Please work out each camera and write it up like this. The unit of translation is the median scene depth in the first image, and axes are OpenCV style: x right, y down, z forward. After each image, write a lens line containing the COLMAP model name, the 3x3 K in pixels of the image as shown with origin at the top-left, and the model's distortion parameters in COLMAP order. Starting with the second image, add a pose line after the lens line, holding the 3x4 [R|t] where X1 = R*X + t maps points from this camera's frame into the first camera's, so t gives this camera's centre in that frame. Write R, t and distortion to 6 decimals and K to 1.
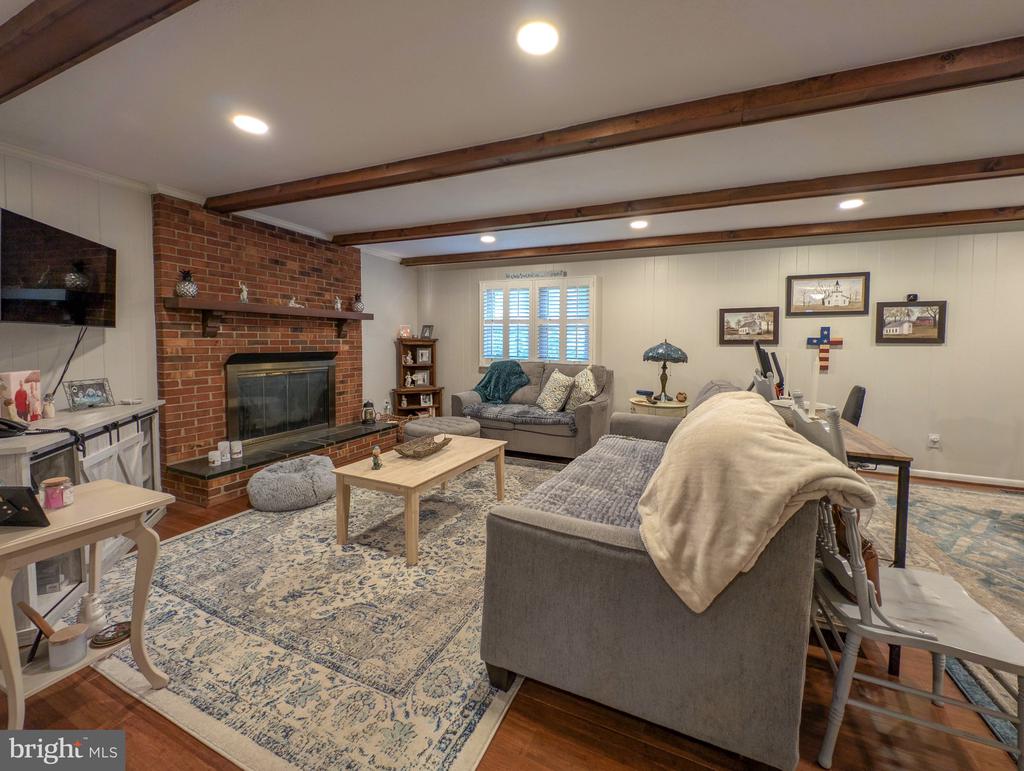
lens RADIAL K [[394.3, 0, 524.8], [0, 394.3, 351.9], [0, 0, 1]] dist [-0.005788, 0.000092]
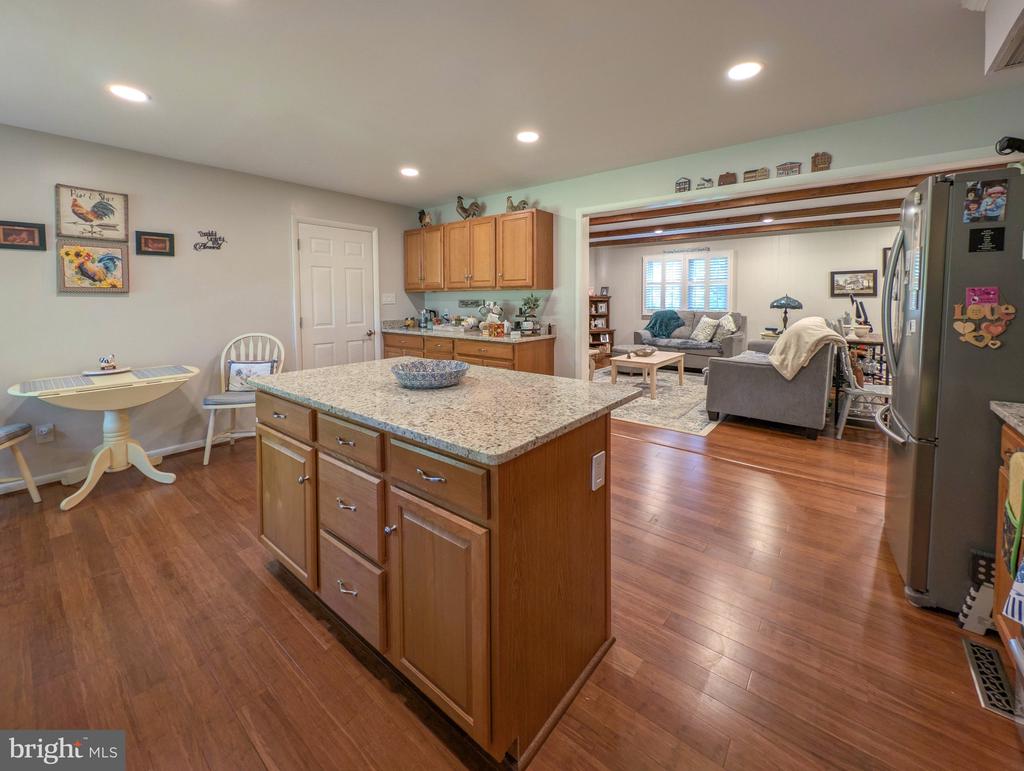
lens RADIAL K [[402.3, 0, 517.9], [0, 402.3, 314.2], [0, 0, 1]] dist [-0.009299, -0.000127]
pose [[0.963900, -0.006002, -0.266198, -0.225332], [0.010307, 0.999838, 0.014779, 0.011558], [0.266066, -0.016989, 0.963805, -0.748182]]
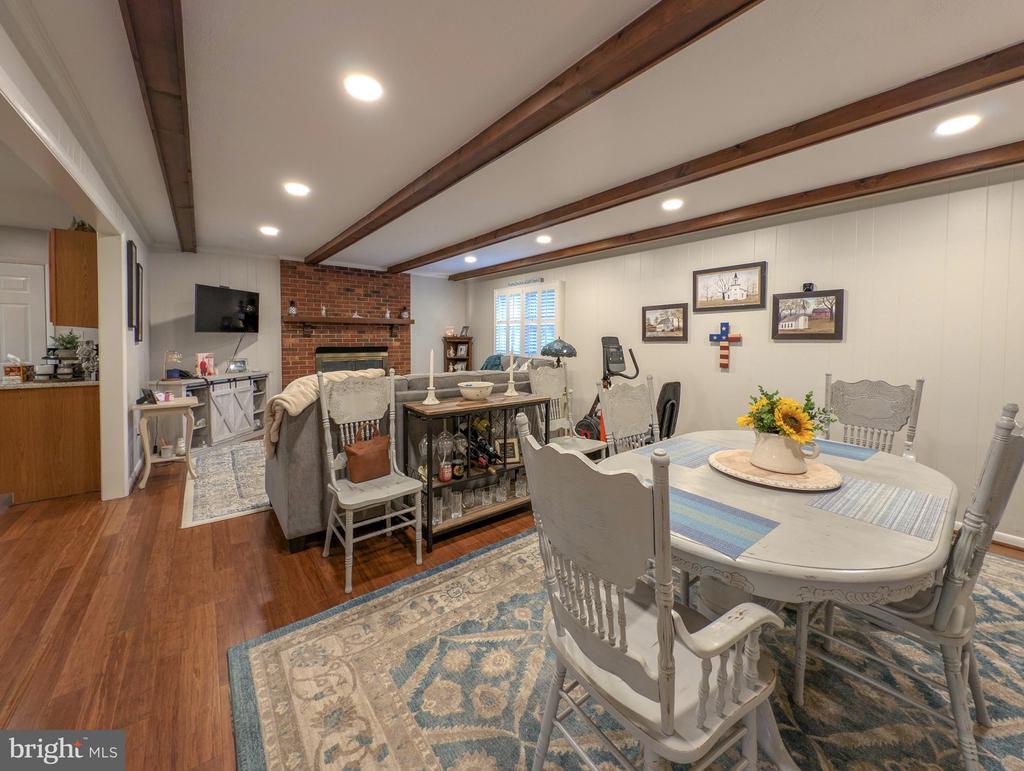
lens RADIAL K [[394.3, 0, 507.9], [0, 394.3, 348.0], [0, 0, 1]] dist [-0.005788, 0.000092]
pose [[0.872715, 0.007227, -0.488176, 0.750667], [-0.008344, 0.999965, -0.000113, 0.001819], [0.488158, 0.004172, 0.872745, -0.078756]]
